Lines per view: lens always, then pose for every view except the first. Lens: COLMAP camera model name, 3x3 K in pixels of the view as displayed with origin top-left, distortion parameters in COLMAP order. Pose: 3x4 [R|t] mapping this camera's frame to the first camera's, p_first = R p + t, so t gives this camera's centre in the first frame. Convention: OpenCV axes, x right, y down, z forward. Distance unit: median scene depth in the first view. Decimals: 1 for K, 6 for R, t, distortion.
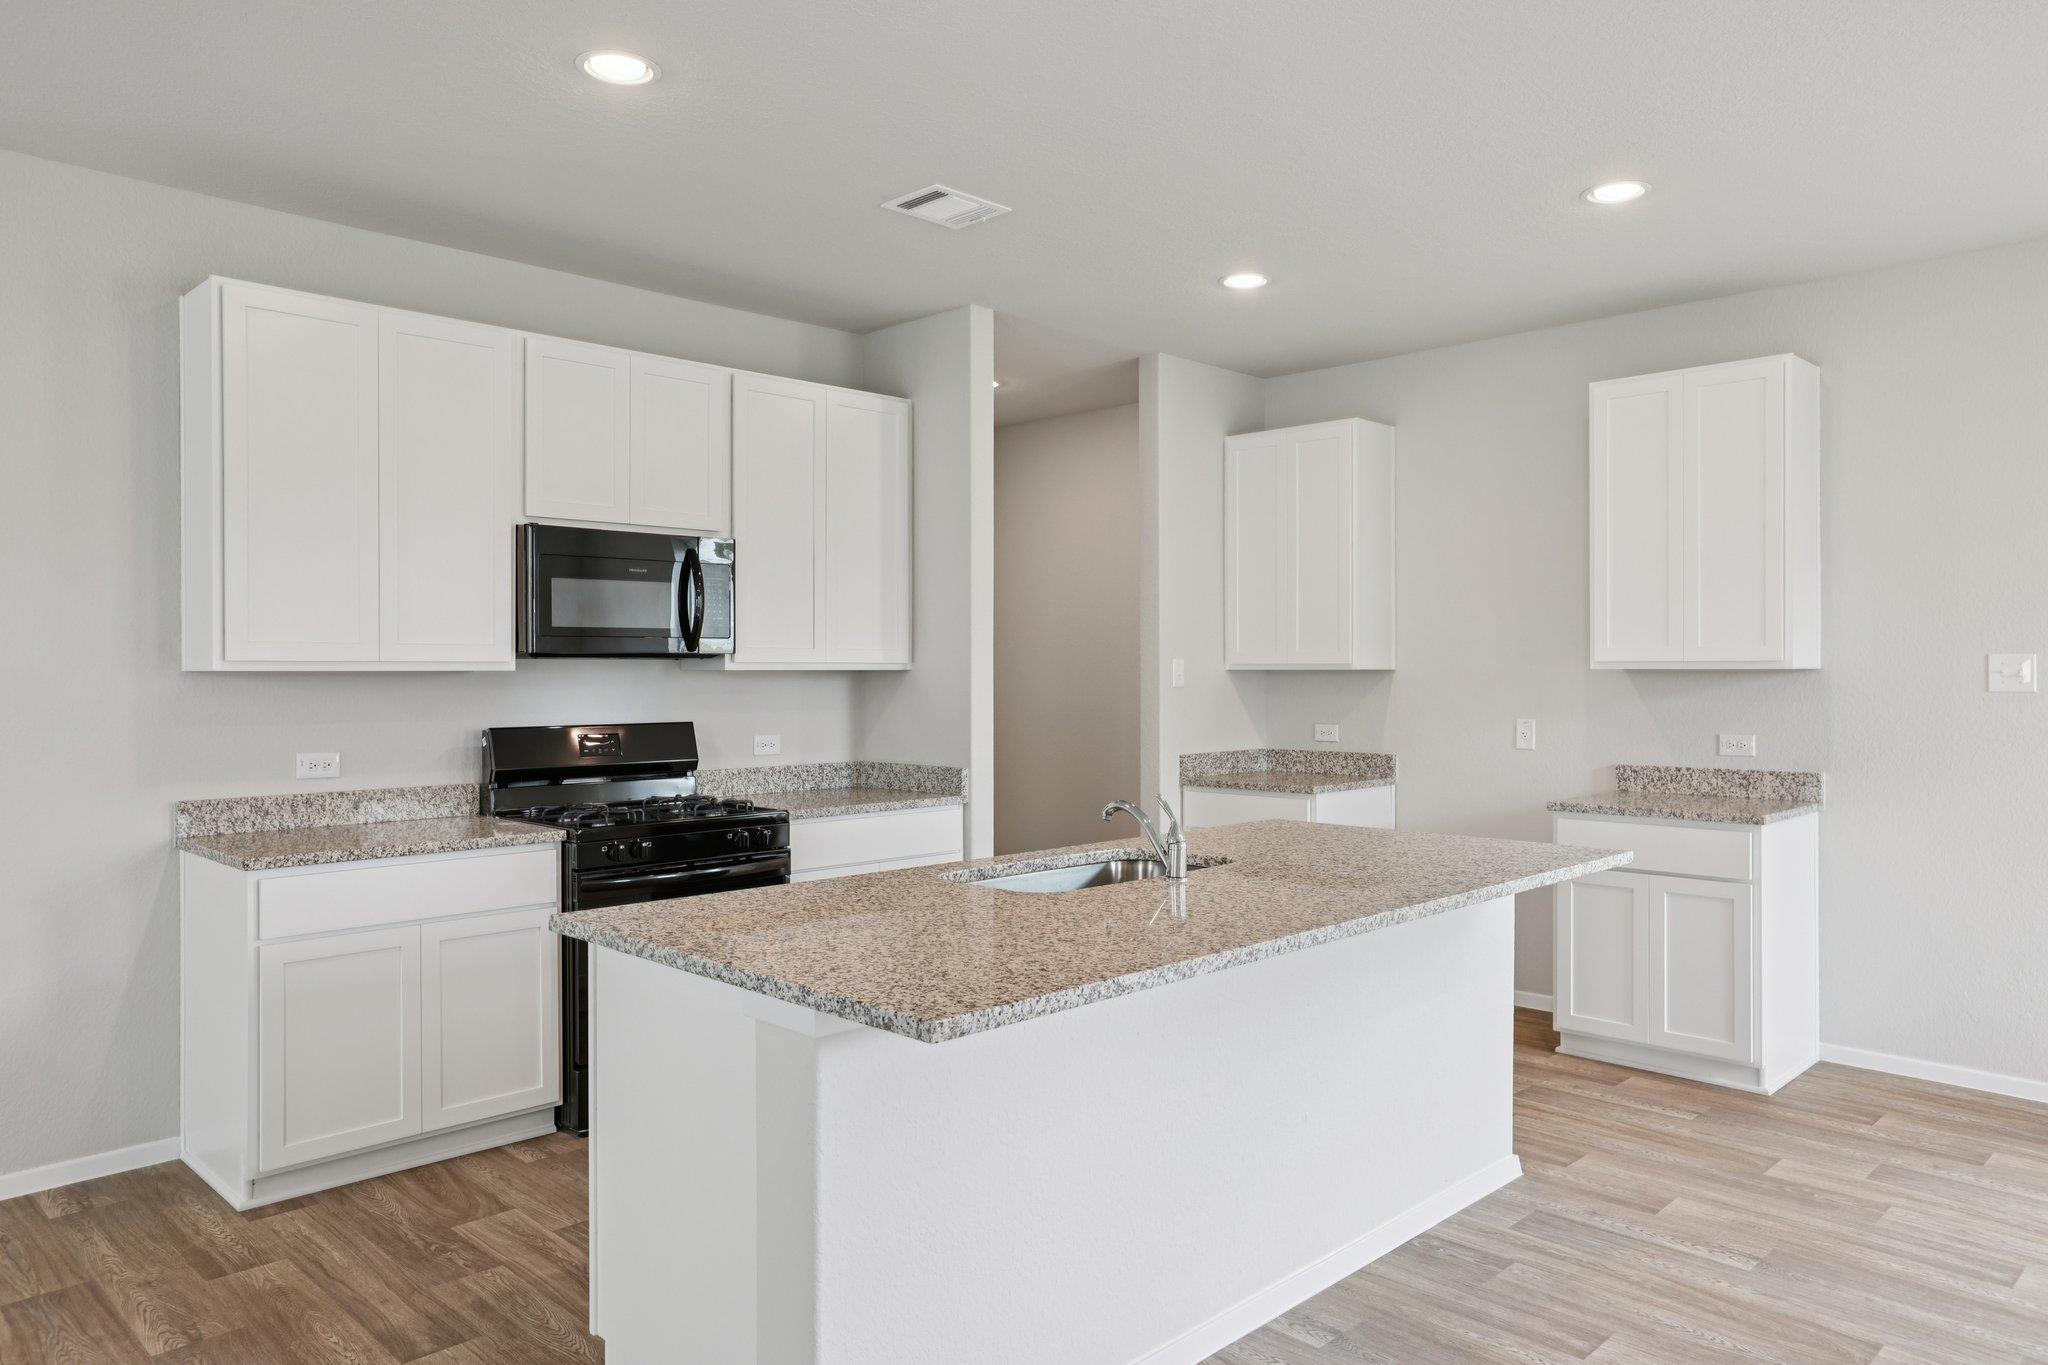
lens RADIAL K [[1346.6, 0, 1019.6], [0, 1346.6, 674.8], [0, 0, 1]] dist [0.008799, 0.001522]
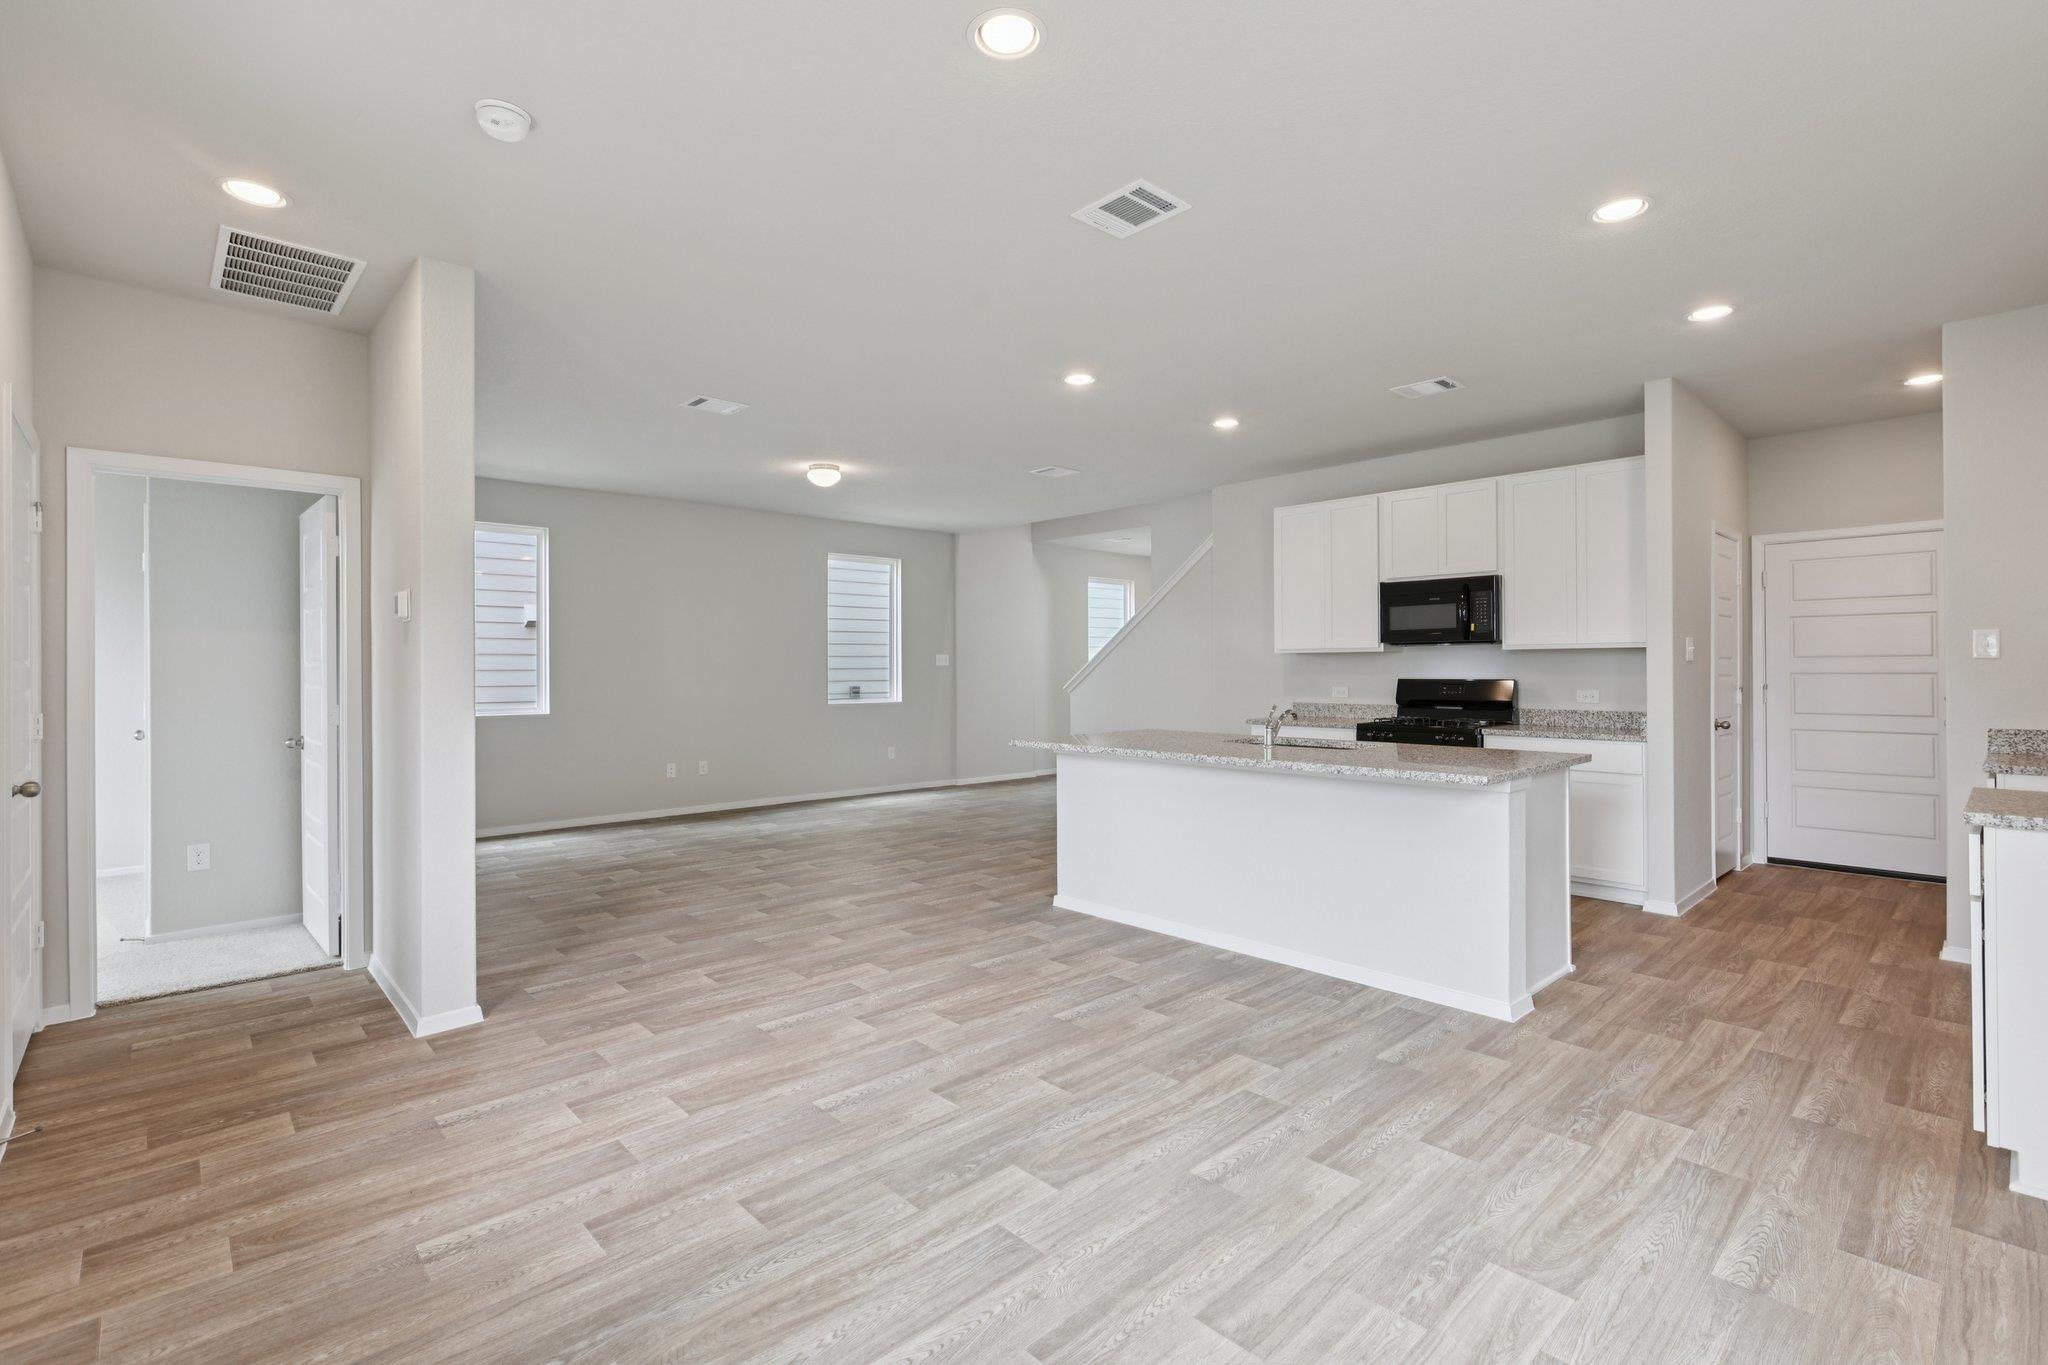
lens RADIAL K [[936.0, 0, 1020.4], [0, 936.0, 673.9], [0, 0, 1]] dist [0.003167, 0.001475]
pose [[-0.022729, 0.016511, -0.999605, 1.193974], [0.013530, 0.999777, 0.016206, -0.000255], [0.999650, -0.013157, -0.022947, 0.488262]]
